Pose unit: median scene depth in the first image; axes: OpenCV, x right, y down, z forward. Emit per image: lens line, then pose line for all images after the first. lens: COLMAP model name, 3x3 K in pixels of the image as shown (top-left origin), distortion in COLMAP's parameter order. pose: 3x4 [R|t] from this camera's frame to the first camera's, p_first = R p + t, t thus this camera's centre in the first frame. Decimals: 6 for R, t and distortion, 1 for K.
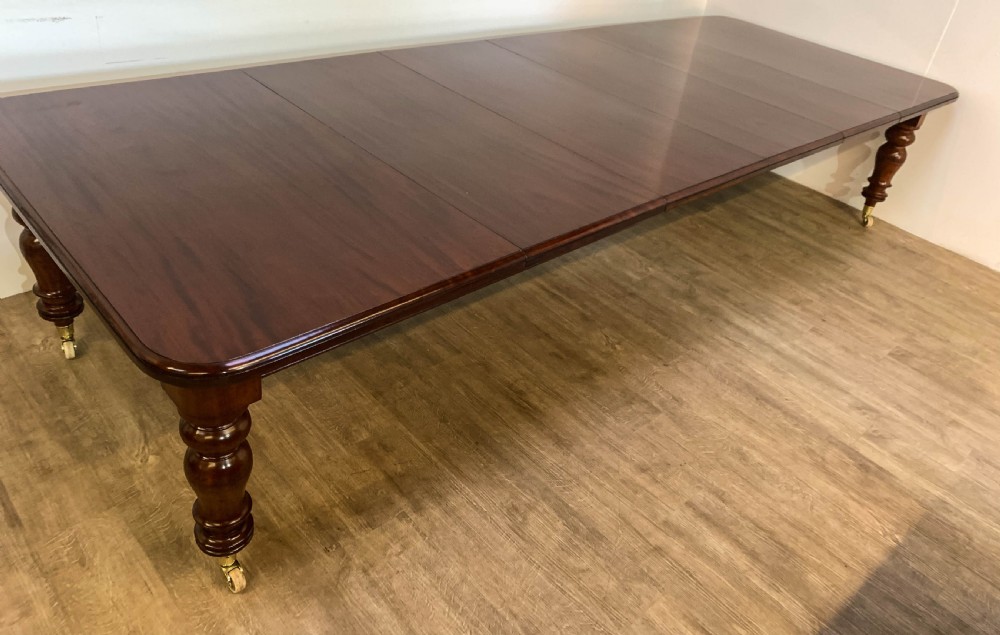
lens RADIAL K [[736.3, 0, 507.3], [0, 736.3, 259.0], [0, 0, 1]] dist [0.006173, -0.016027]
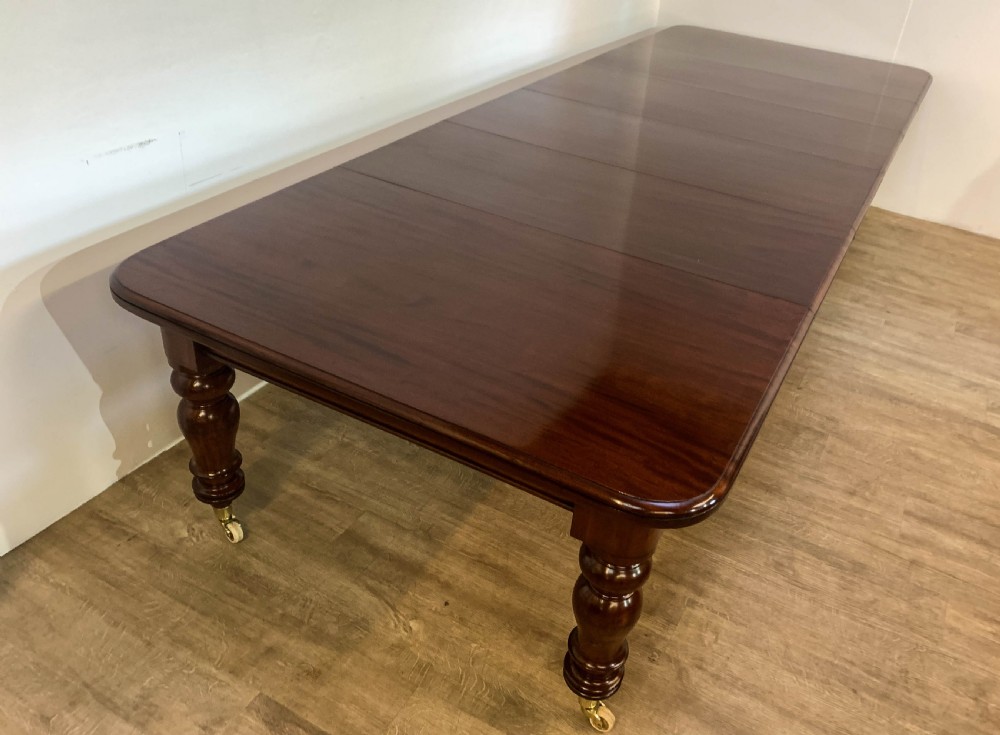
lens RADIAL K [[810.1, 0, 515.3], [0, 810.1, 320.7], [0, 0, 1]] dist [-0.030700, 0.035623]
pose [[0.948942, -0.207199, 0.237859, -0.469315], [0.198670, 0.978255, 0.059559, -0.105304], [-0.245027, -0.009262, 0.969472, 0.035880]]
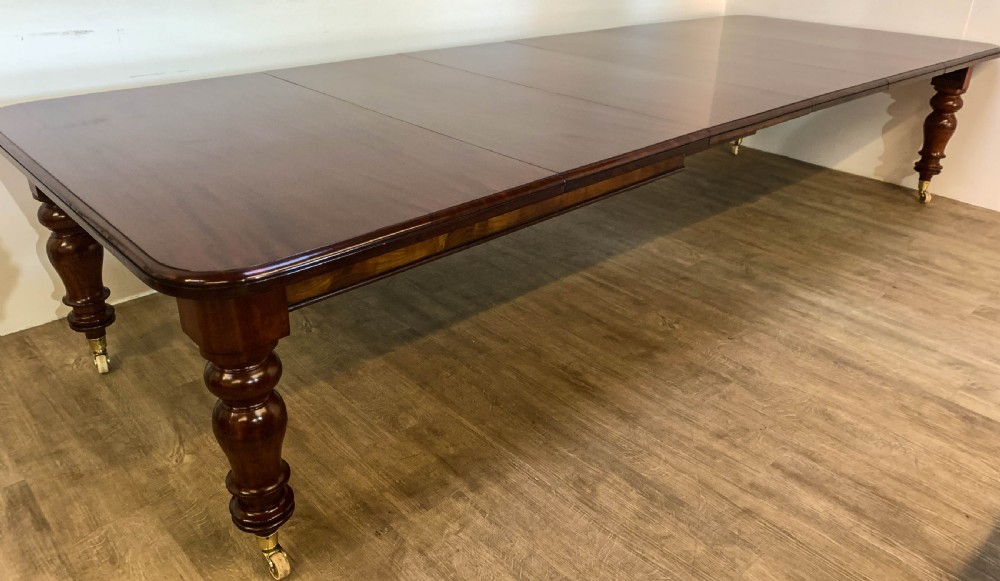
lens RADIAL K [[735.9, 0, 513.4], [0, 735.9, 261.0], [0, 0, 1]] dist [0.007180, -0.014489]
pose [[0.994134, -0.097900, -0.045977, -0.004608], [0.092349, 0.989592, -0.110359, 0.148738], [0.056303, 0.105466, 0.992828, 0.064320]]
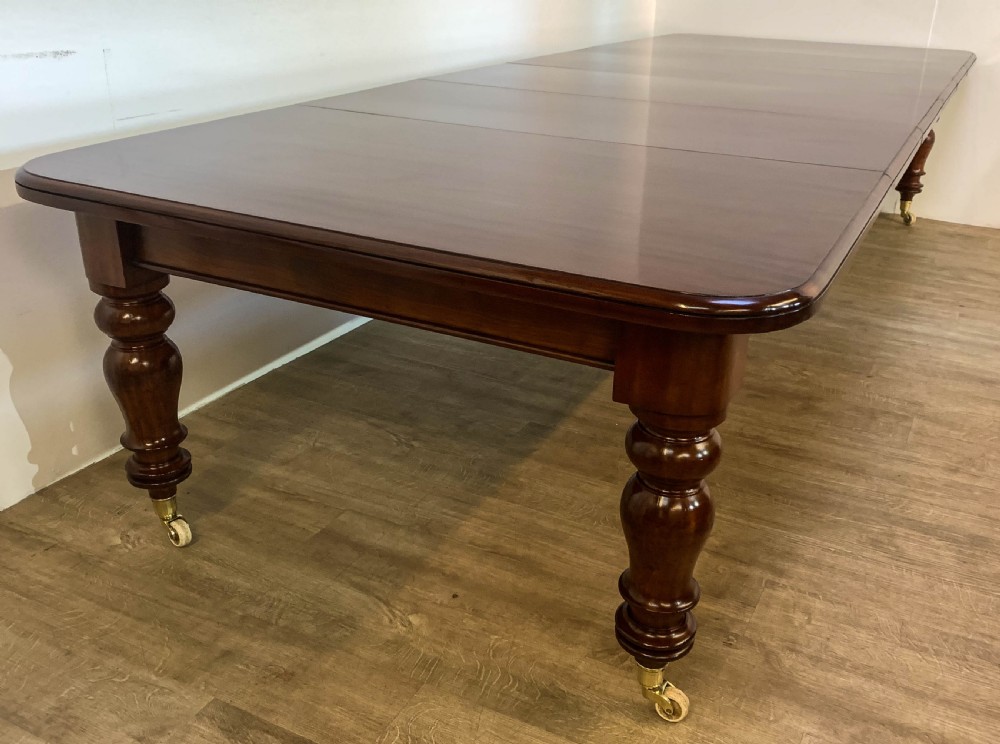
lens RADIAL K [[917.4, 0, 501.8], [0, 917.4, 376.0], [0, 0, 1]] dist [-0.006503, 0.000000]
pose [[0.936761, -0.239626, 0.255066, -0.511148], [0.261992, 0.963377, -0.057136, 0.112615], [-0.232034, 0.120349, 0.965234, 0.128565]]
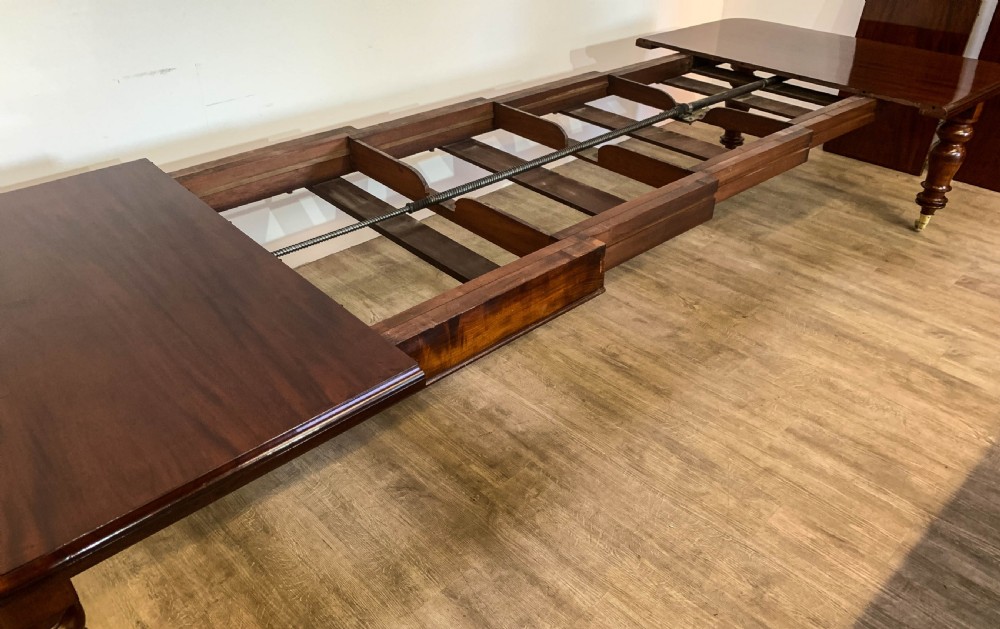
lens RADIAL K [[736.3, 0, 501.6], [0, 736.3, 279.8], [0, 0, 1]] dist [0.006173, -0.016027]
pose [[0.990230, -0.129151, -0.052570, -0.081426], [0.128999, 0.991625, -0.006282, 0.062957], [0.052941, -0.000561, 0.998597, -0.096352]]
